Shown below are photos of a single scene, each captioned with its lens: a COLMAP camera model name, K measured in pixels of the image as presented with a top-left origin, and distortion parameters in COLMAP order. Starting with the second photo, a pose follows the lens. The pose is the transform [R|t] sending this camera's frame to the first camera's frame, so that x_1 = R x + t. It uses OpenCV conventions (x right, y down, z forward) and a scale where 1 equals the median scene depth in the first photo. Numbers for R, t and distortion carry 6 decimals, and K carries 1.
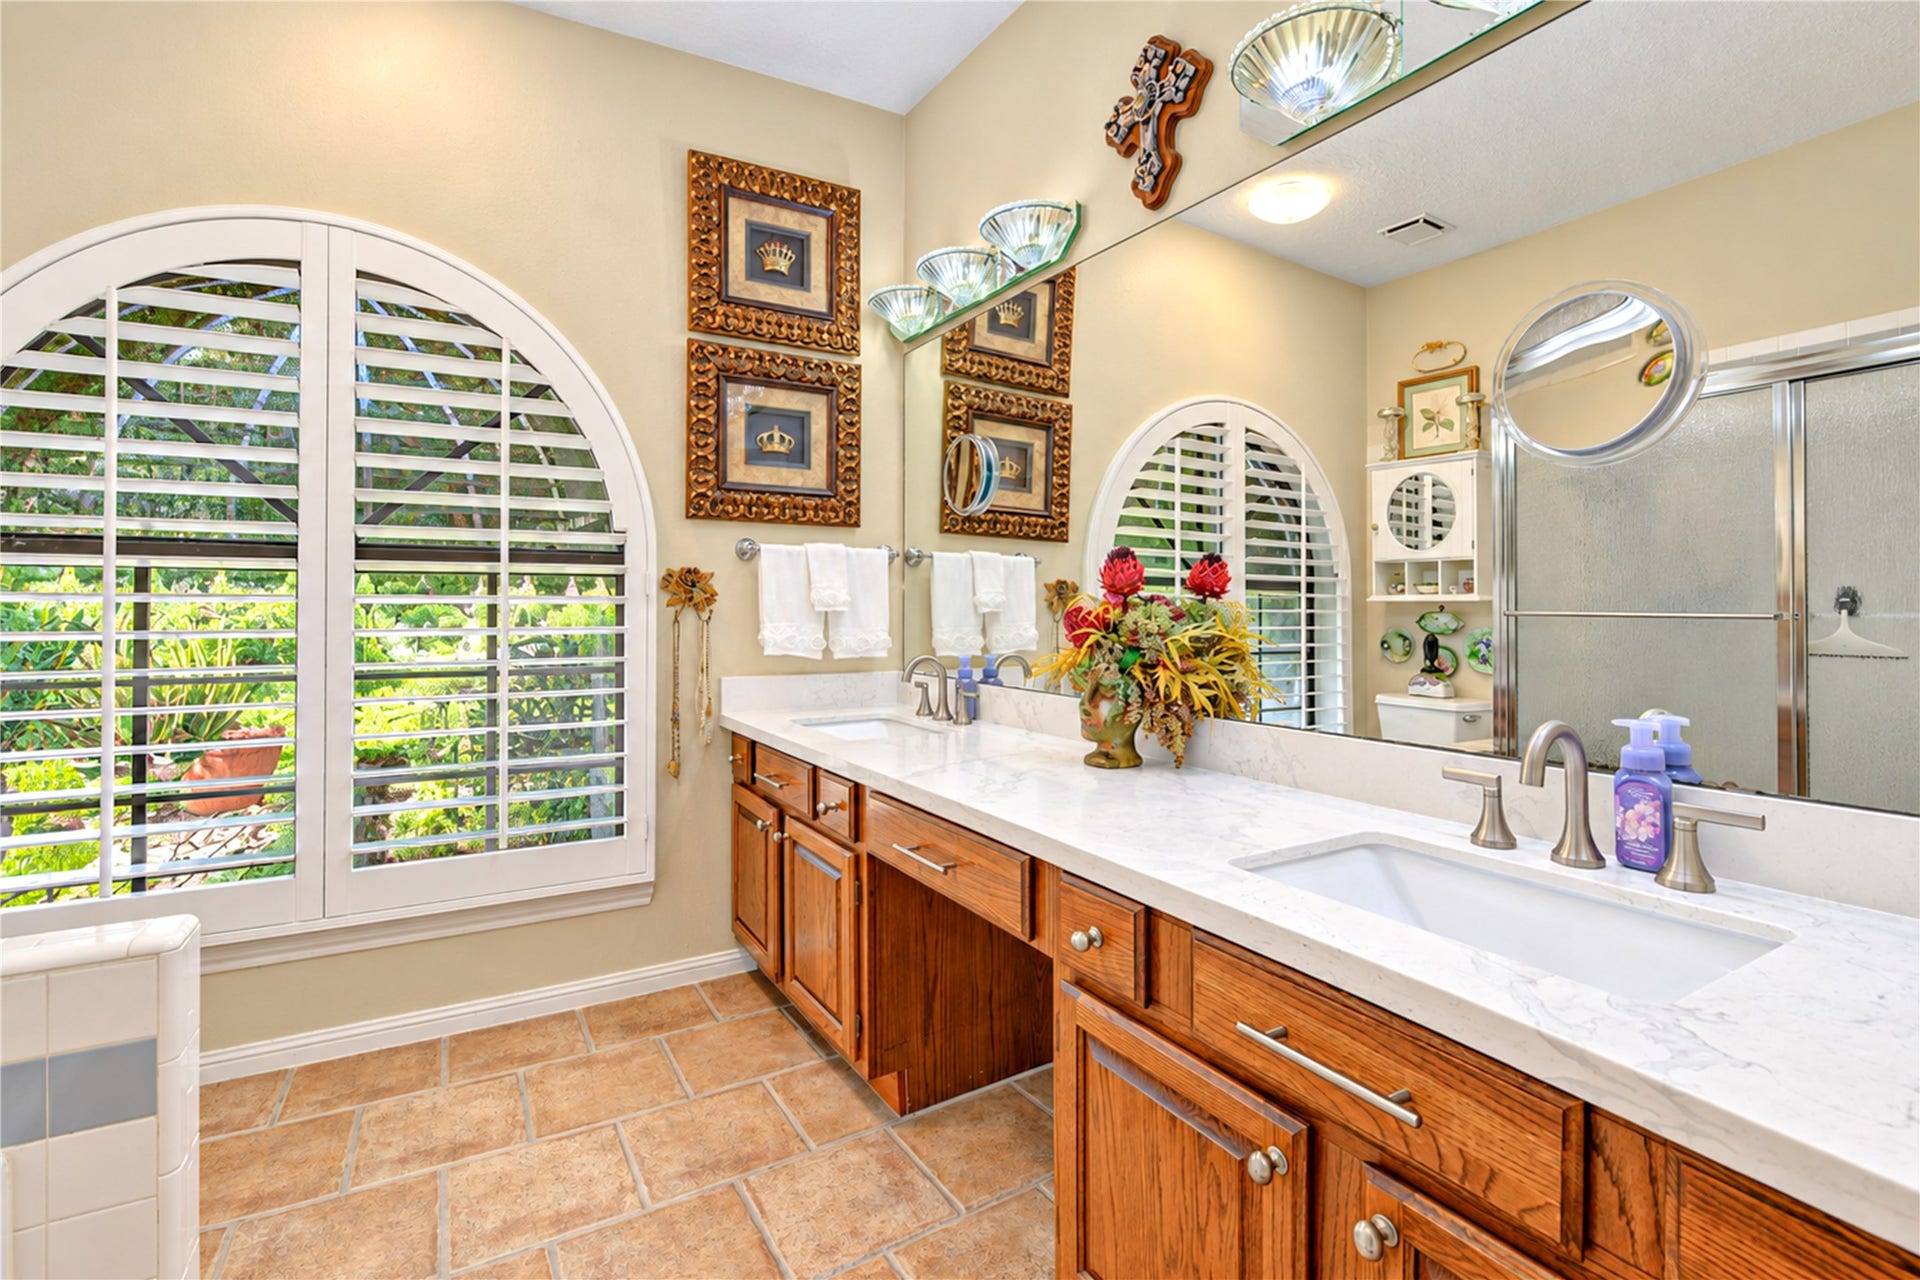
lens RADIAL K [[818.5, 0, 957.4], [0, 818.5, 612.9], [0, 0, 1]] dist [-0.039146, -0.000185]
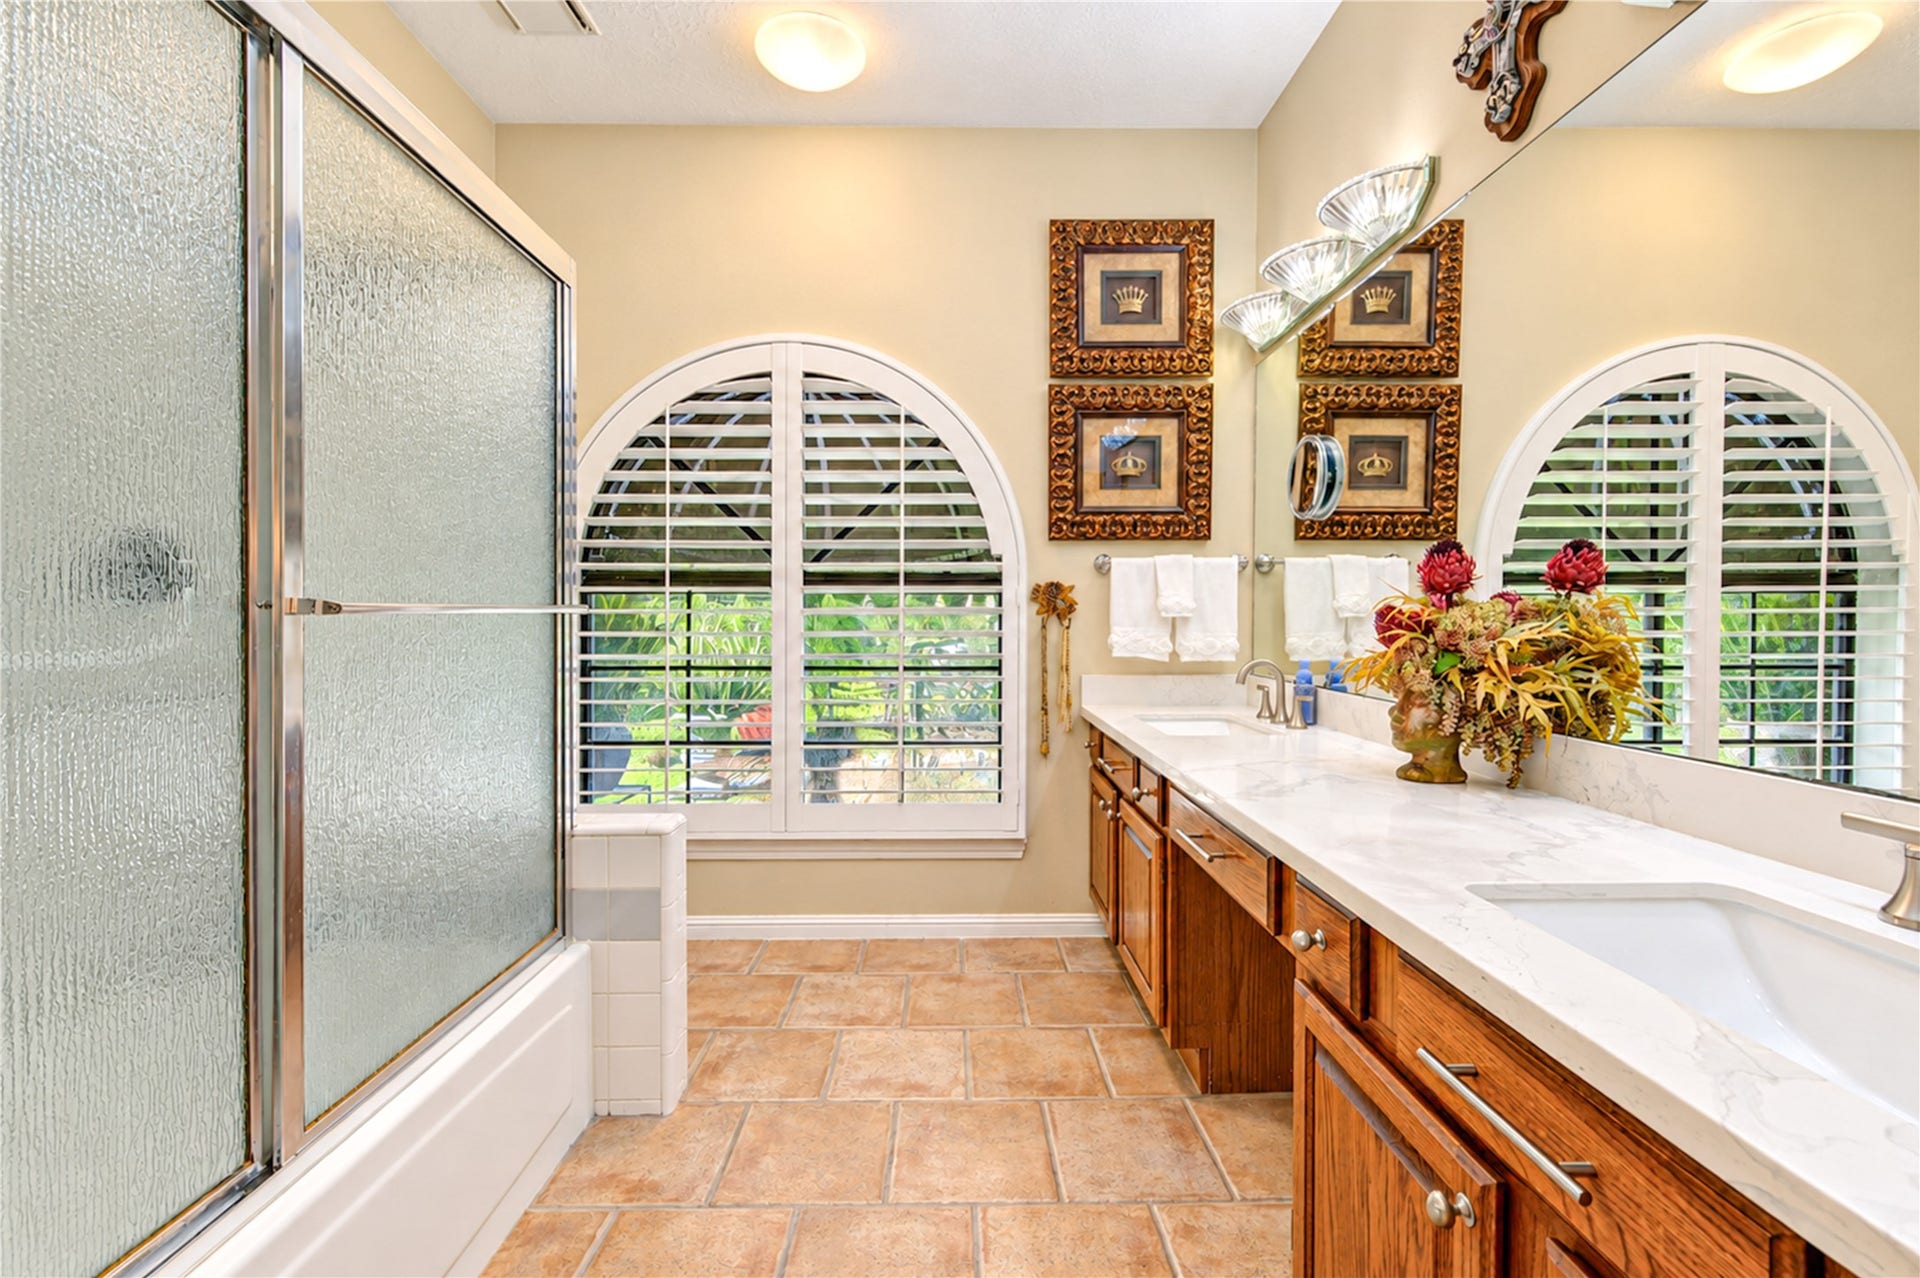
lens RADIAL K [[753.3, 0, 962.0], [0, 753.3, 633.8], [0, 0, 1]] dist [-0.000589, -0.000214]
pose [[0.858614, -0.005065, -0.512597, 0.116930], [0.012624, 0.999857, 0.011266, 0.004535], [0.512466, -0.016144, 0.858555, -0.001485]]
